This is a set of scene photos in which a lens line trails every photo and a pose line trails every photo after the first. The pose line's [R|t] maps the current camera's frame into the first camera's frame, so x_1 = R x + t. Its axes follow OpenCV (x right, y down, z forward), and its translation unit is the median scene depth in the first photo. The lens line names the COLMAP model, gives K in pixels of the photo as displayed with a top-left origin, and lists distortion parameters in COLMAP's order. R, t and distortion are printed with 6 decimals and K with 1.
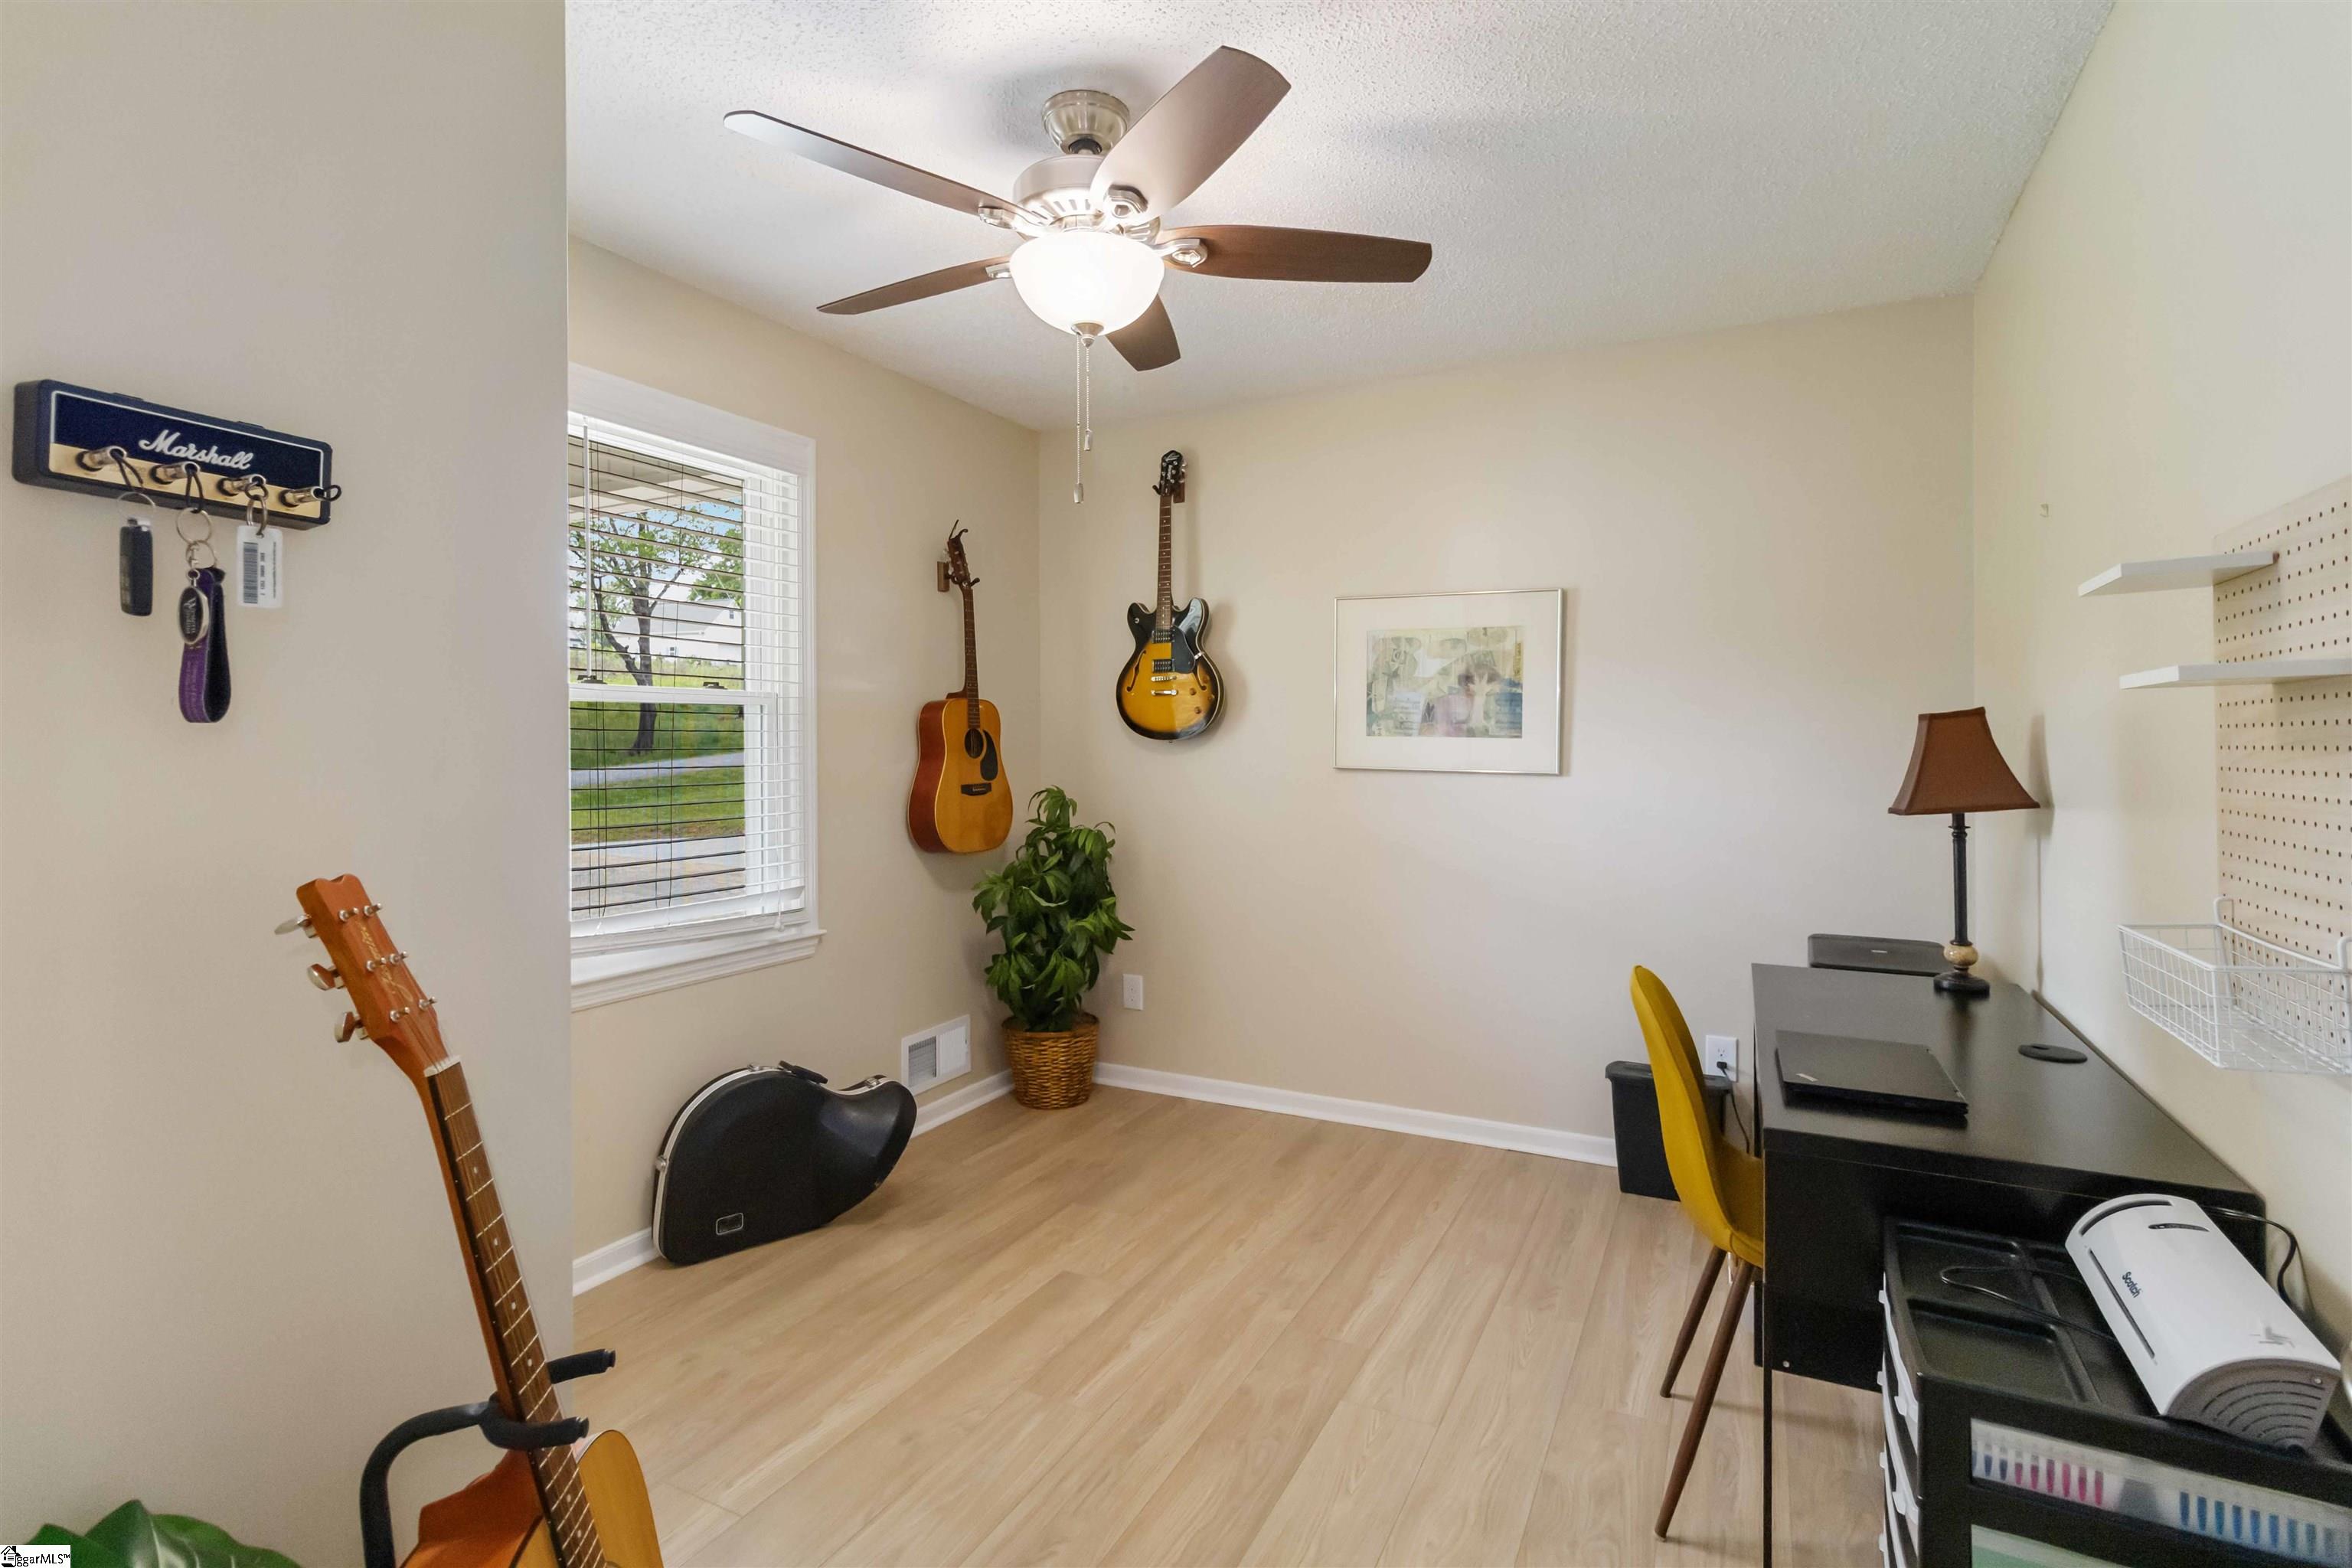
lens RADIAL K [[1111.0, 0, 1188.2], [0, 1111.0, 750.8], [0, 0, 1]] dist [-0.000981, -0.000035]
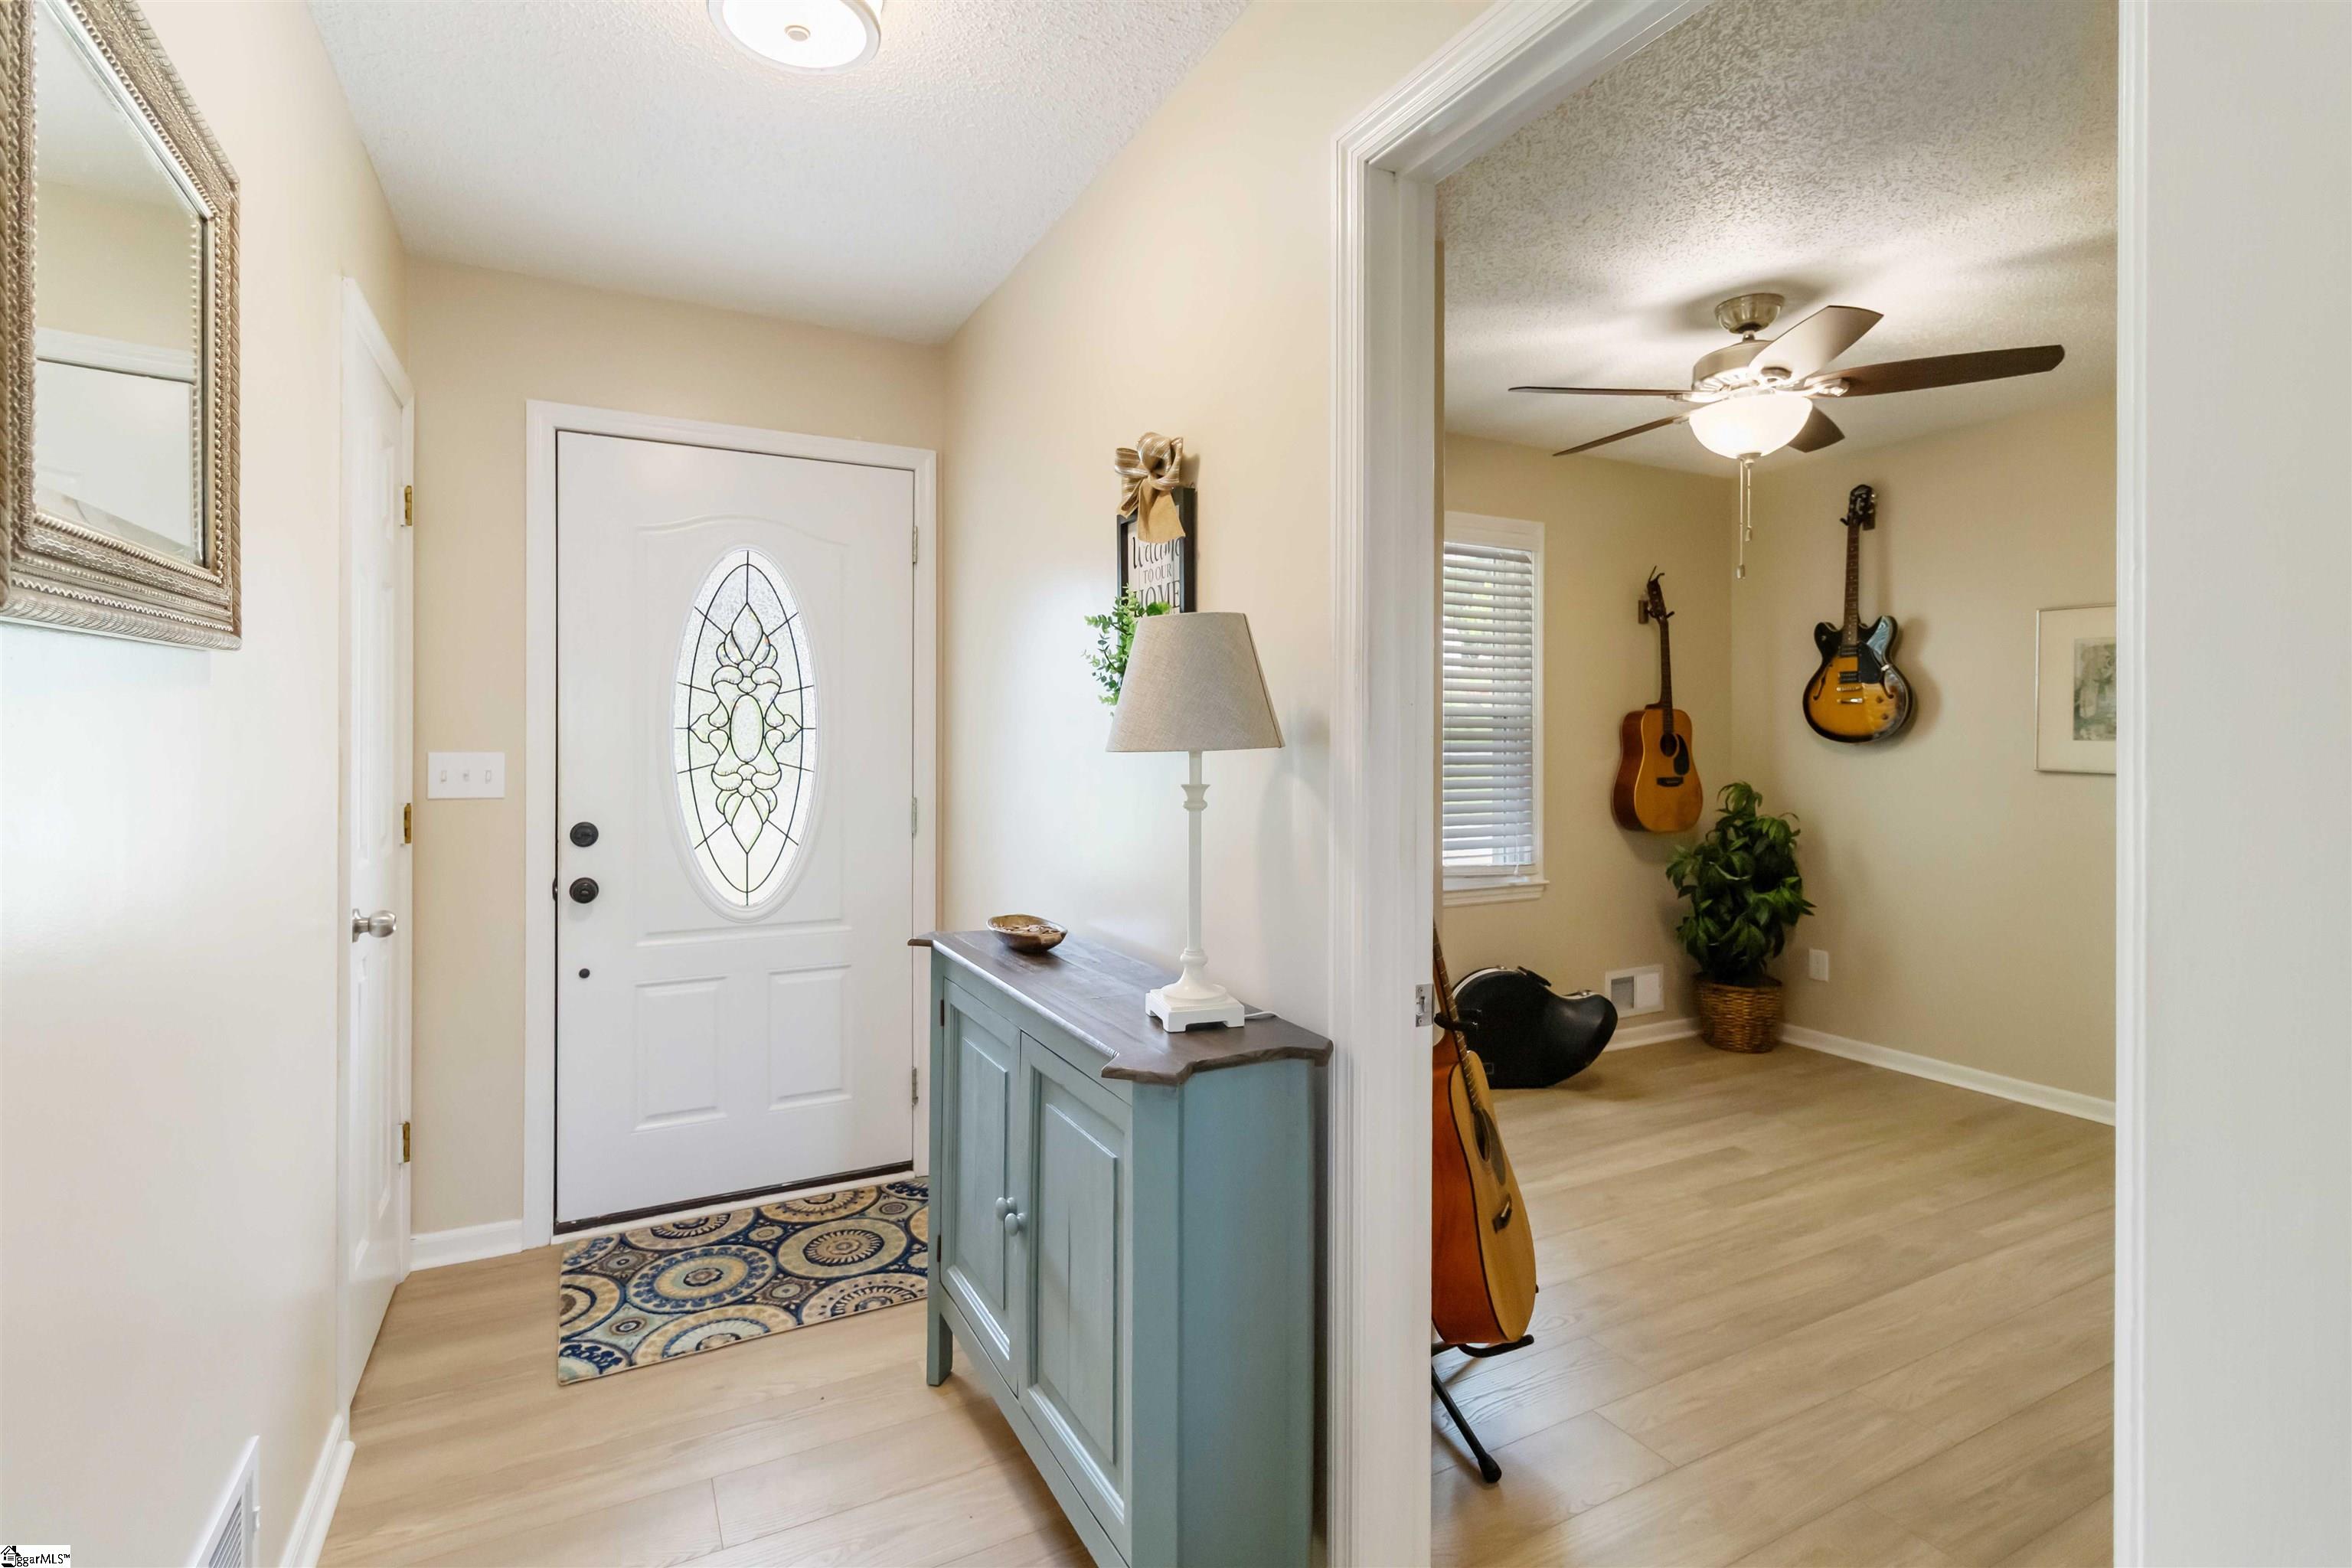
lens RADIAL K [[1096.4, 0, 1167.4], [0, 1096.4, 744.2], [0, 0, 1]] dist [-0.001503, -0.000137]
pose [[0.807971, 0.006679, -0.589184, 0.076645], [-0.008627, 0.999963, -0.000494, -0.001941], [0.589159, 0.005482, 0.807999, -0.320246]]
